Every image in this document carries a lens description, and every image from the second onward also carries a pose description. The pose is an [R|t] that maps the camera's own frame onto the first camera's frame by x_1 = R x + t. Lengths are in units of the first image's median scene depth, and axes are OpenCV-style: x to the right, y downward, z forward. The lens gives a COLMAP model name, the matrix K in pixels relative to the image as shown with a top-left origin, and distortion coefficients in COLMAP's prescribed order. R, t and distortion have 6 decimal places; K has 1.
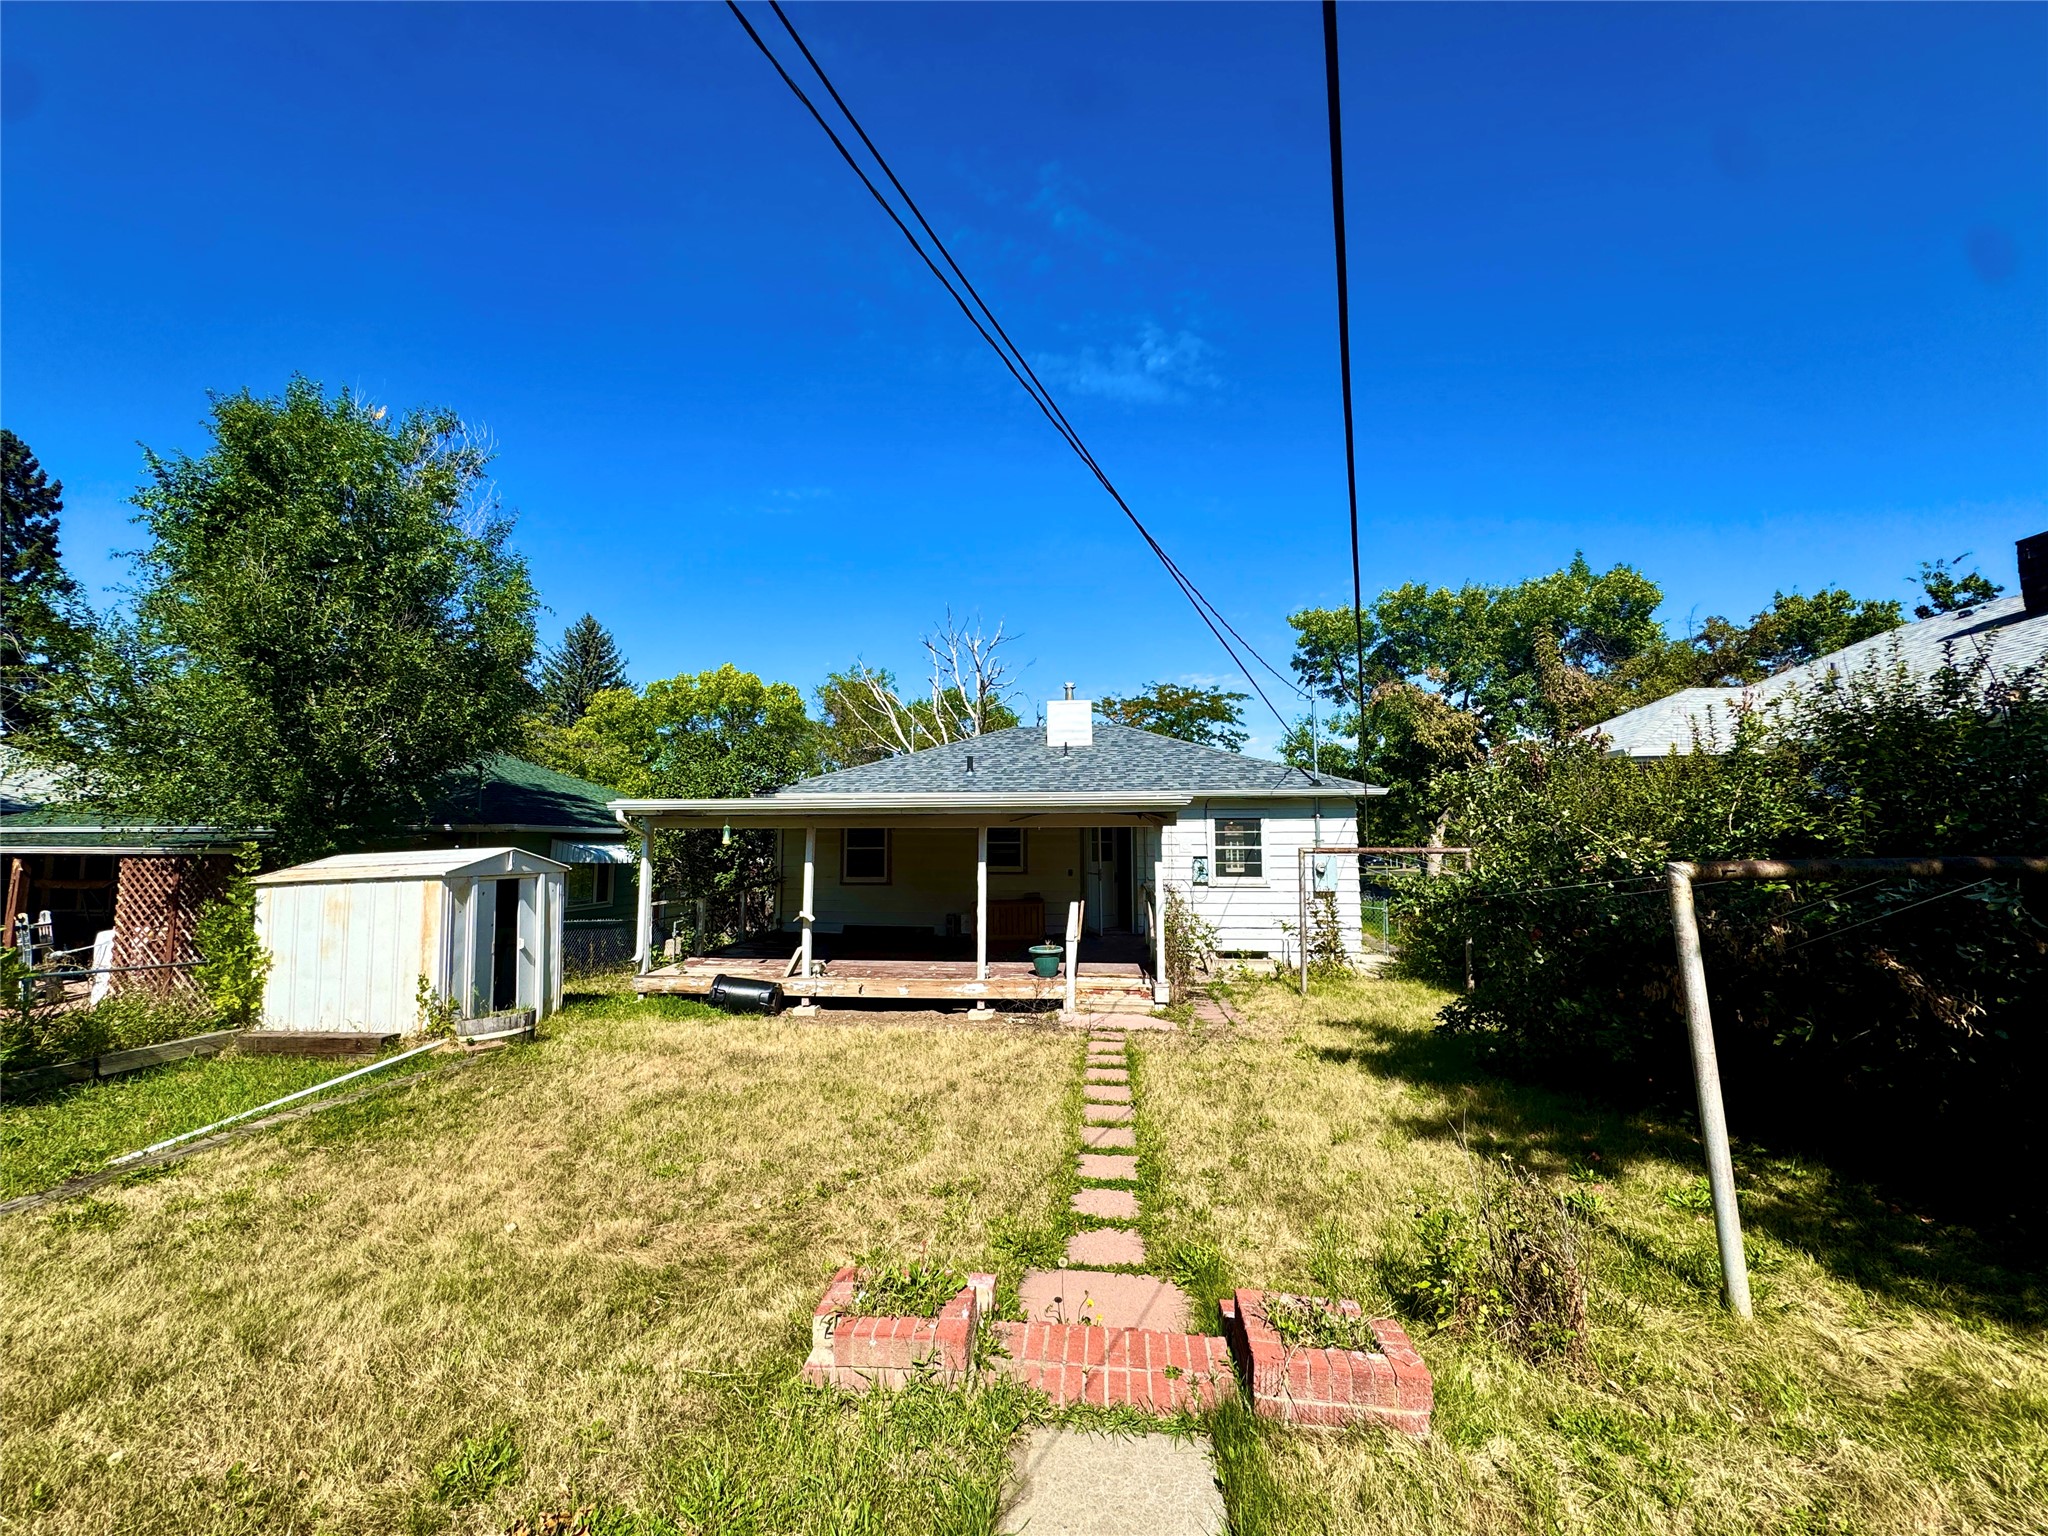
lens RADIAL K [[814.5, 0, 1024.0], [0, 814.5, 768.0], [0, 0, 1]] dist [-0.002469, -0.000539]
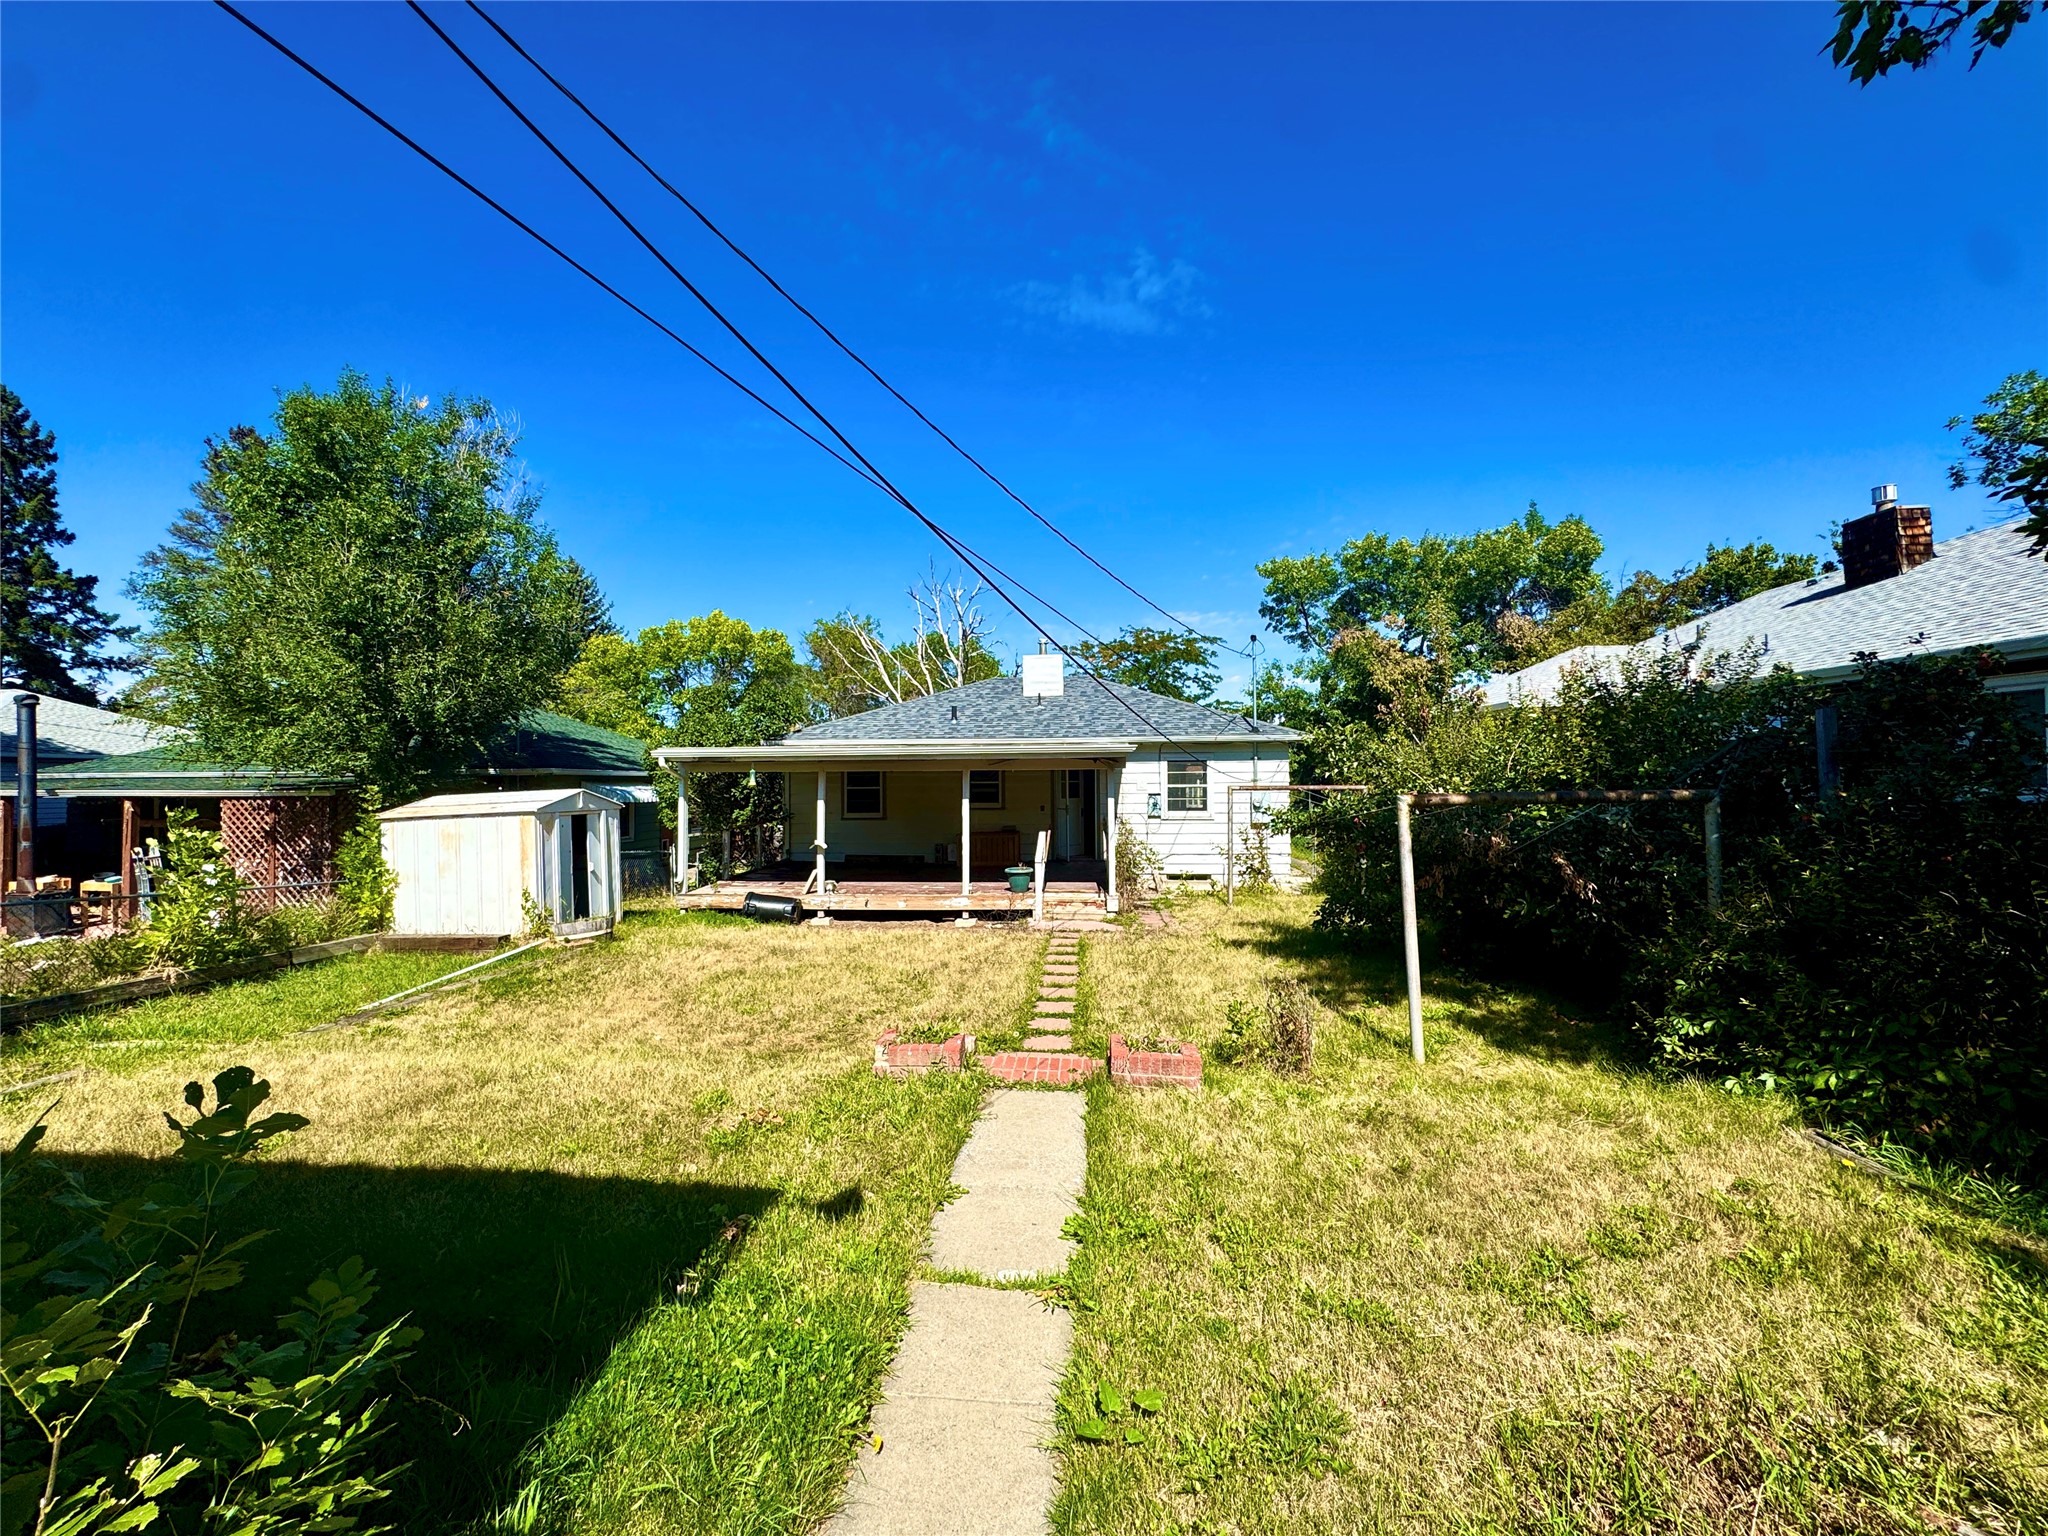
lens RADIAL K [[814.5, 0, 1024.0], [0, 814.5, 768.0], [0, 0, 1]] dist [-0.002469, -0.000539]
pose [[0.999769, -0.004311, 0.021052, 0.007117], [0.002722, 0.997182, 0.074972, -0.014892], [-0.021316, -0.074898, 0.996963, -0.146660]]
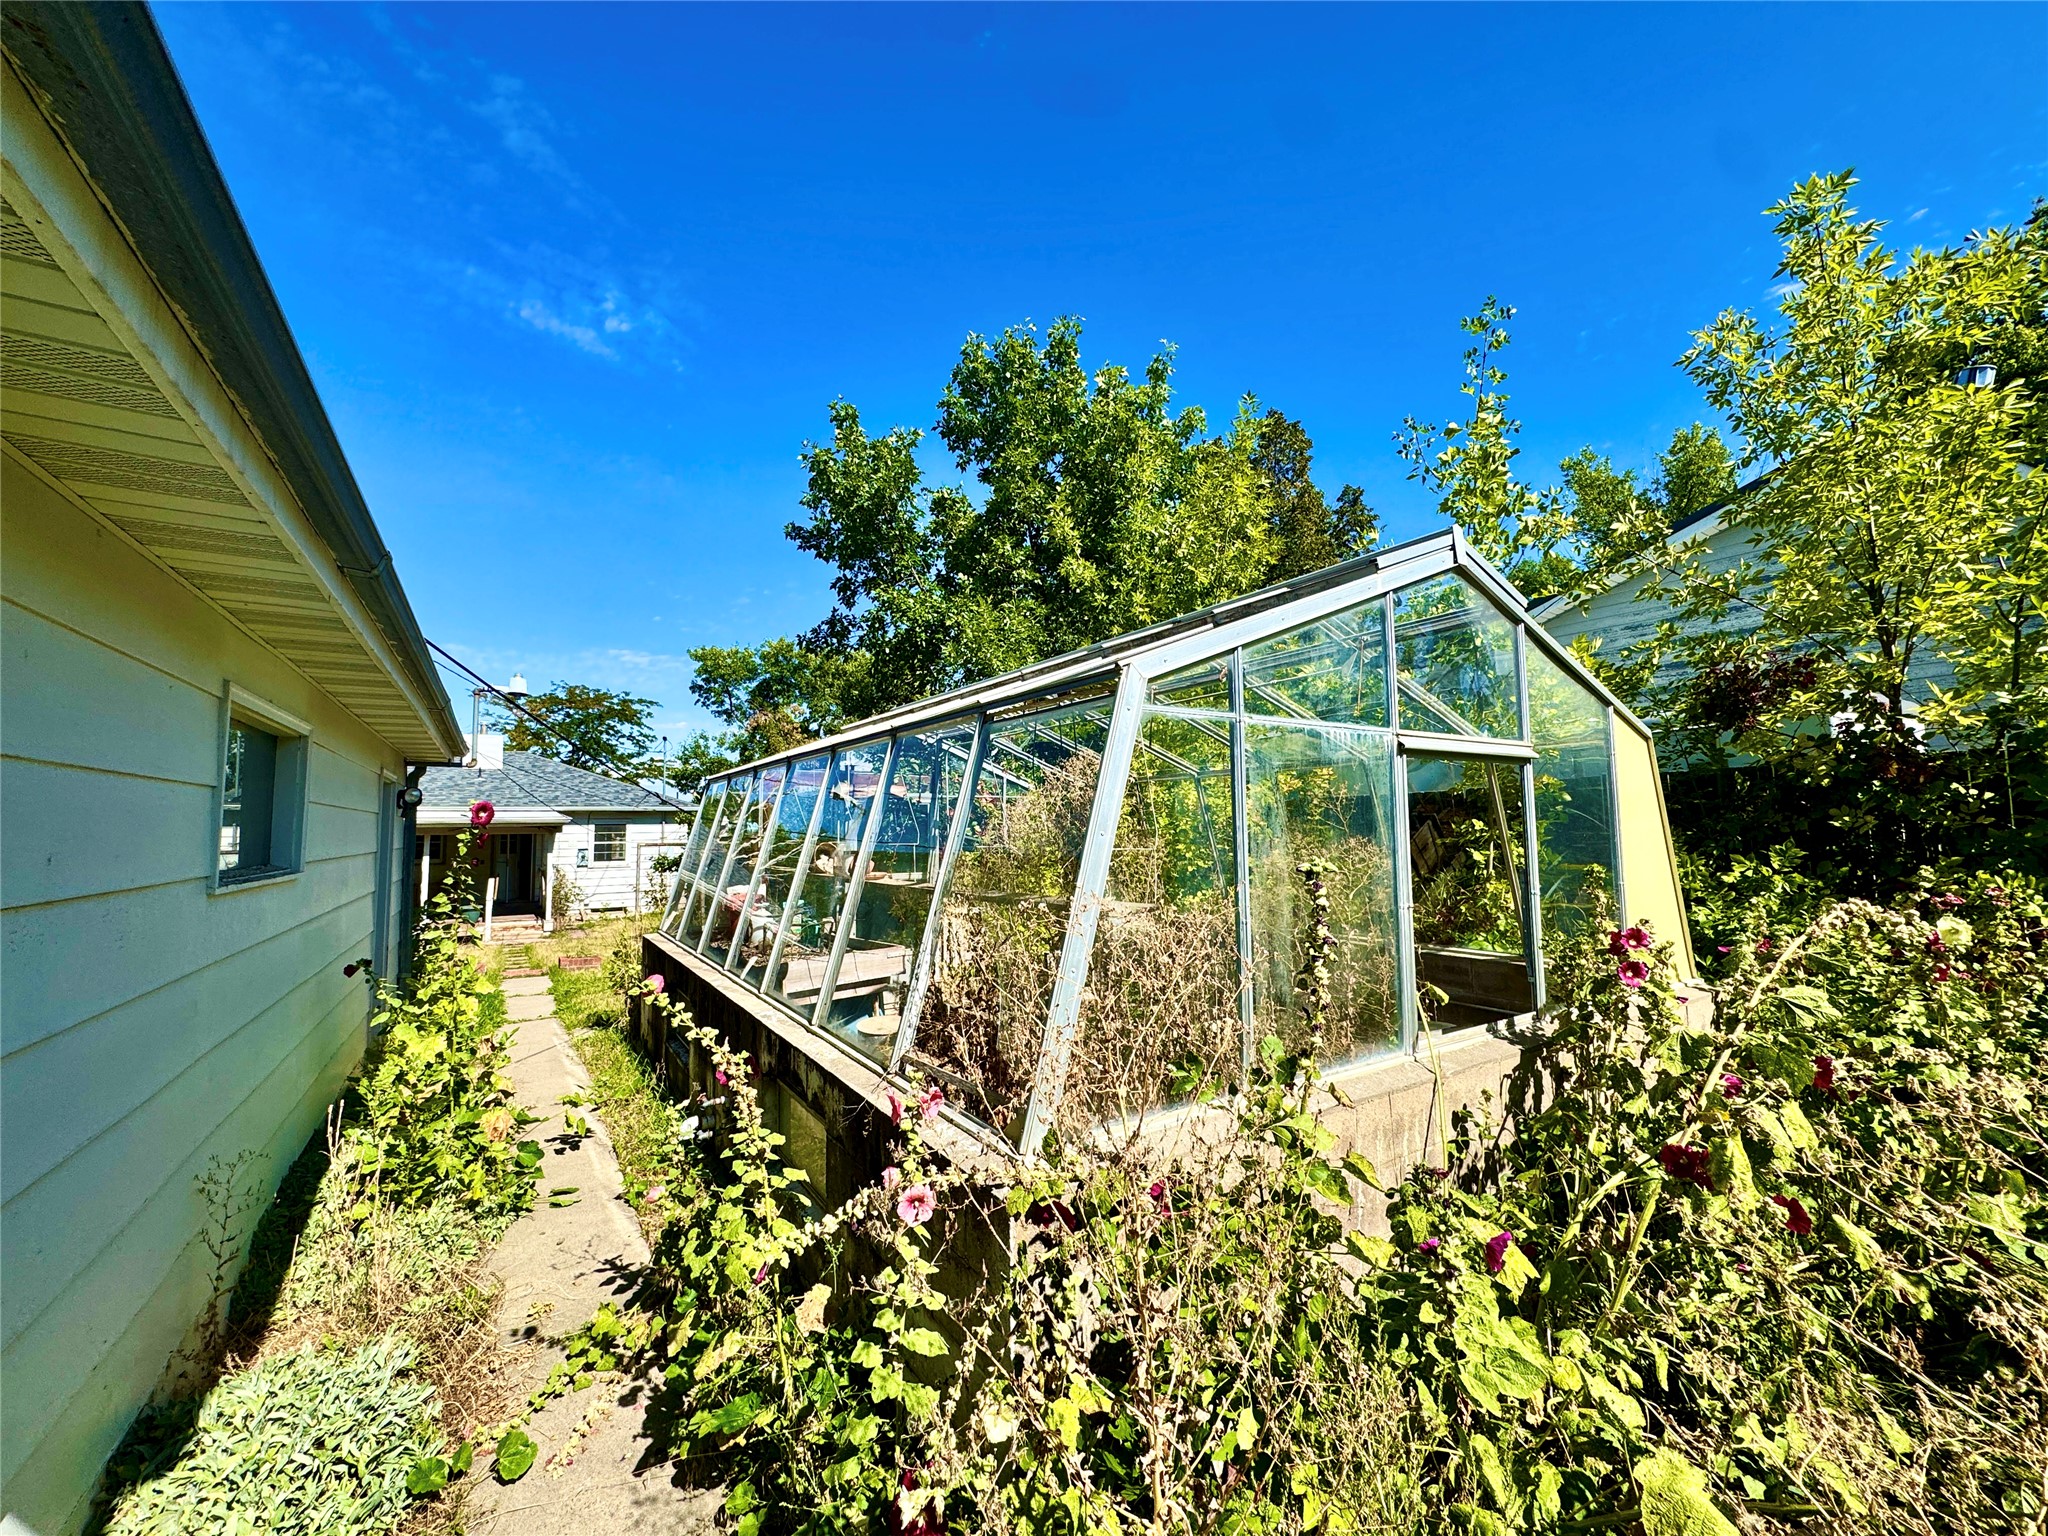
lens RADIAL K [[814.5, 0, 1024.0], [0, 814.5, 768.0], [0, 0, 1]] dist [-0.002469, -0.000539]
pose [[0.780344, 0.037479, 0.624227, -0.101872], [-0.047079, 0.998891, -0.001120, -0.083377], [-0.623576, -0.028514, 0.781242, -0.732076]]
